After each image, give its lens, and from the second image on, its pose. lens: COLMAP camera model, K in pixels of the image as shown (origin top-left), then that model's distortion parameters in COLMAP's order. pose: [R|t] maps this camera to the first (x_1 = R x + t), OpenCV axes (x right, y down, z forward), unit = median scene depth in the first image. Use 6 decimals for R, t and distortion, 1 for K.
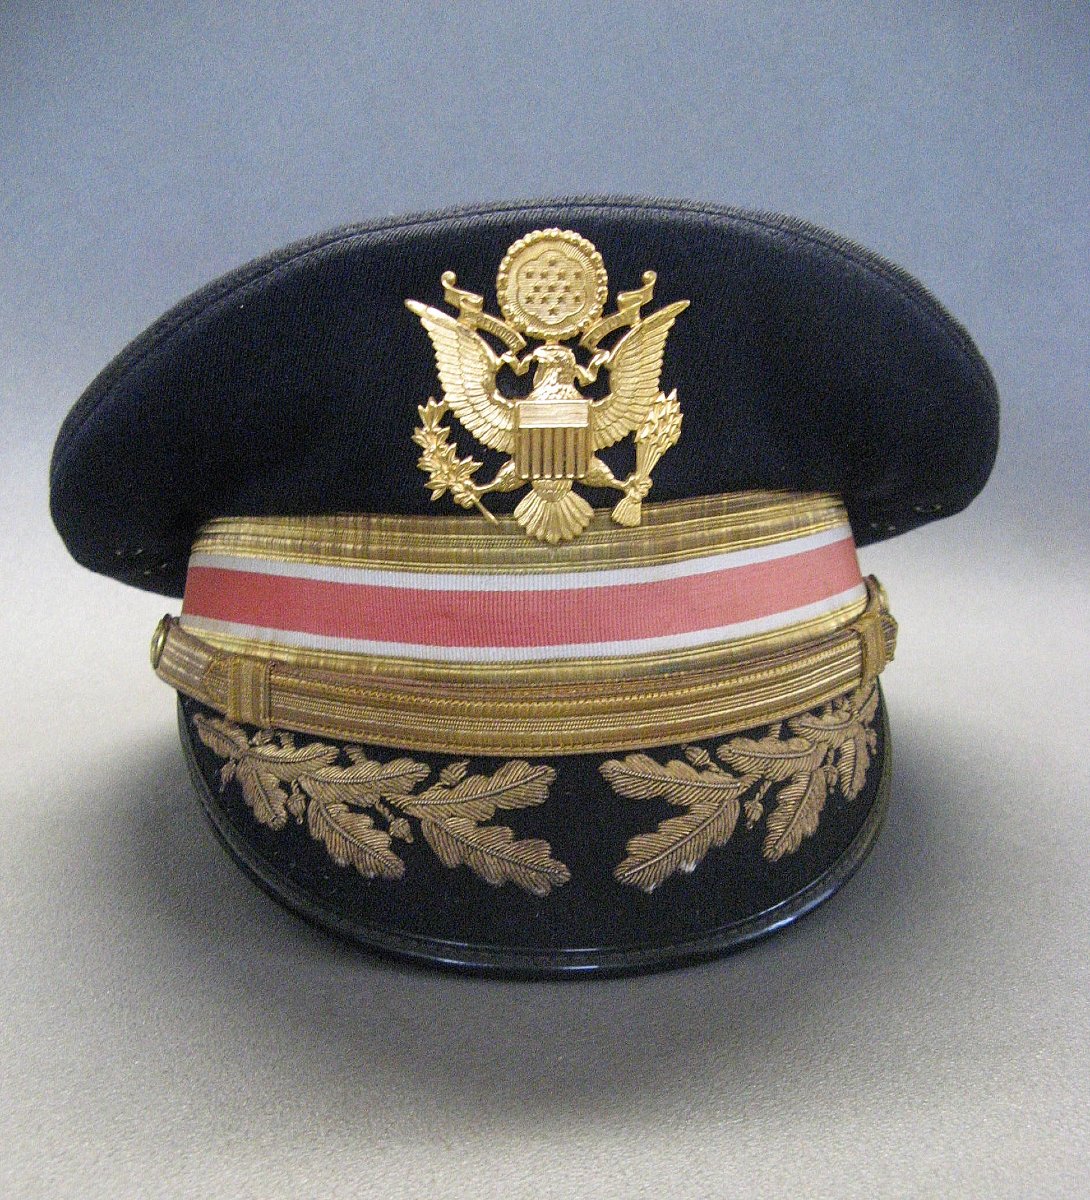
lens RADIAL K [[1403.7, 0, 545.0], [0, 1403.7, 600.0], [0, 0, 1]] dist [-0.011055, -0.007077]
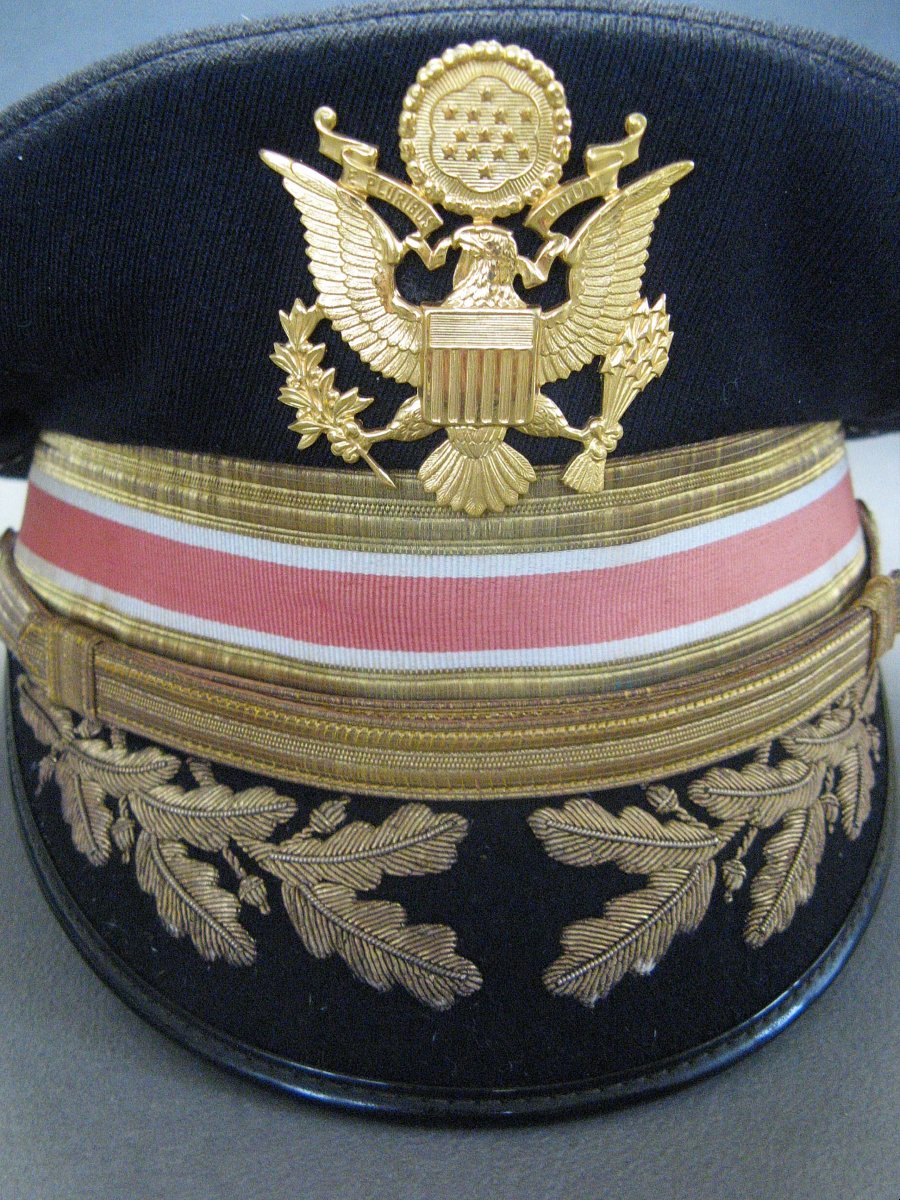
lens RADIAL K [[1324.1, 0, 424.8], [0, 1324.1, 599.5], [0, 0, 1]] dist [-0.143042, 0.197255]
pose [[0.998952, 0.033841, -0.030816, 0.002626], [-0.029587, 0.991159, 0.129338, -0.081804], [0.034920, -0.128291, 0.991122, 0.350989]]
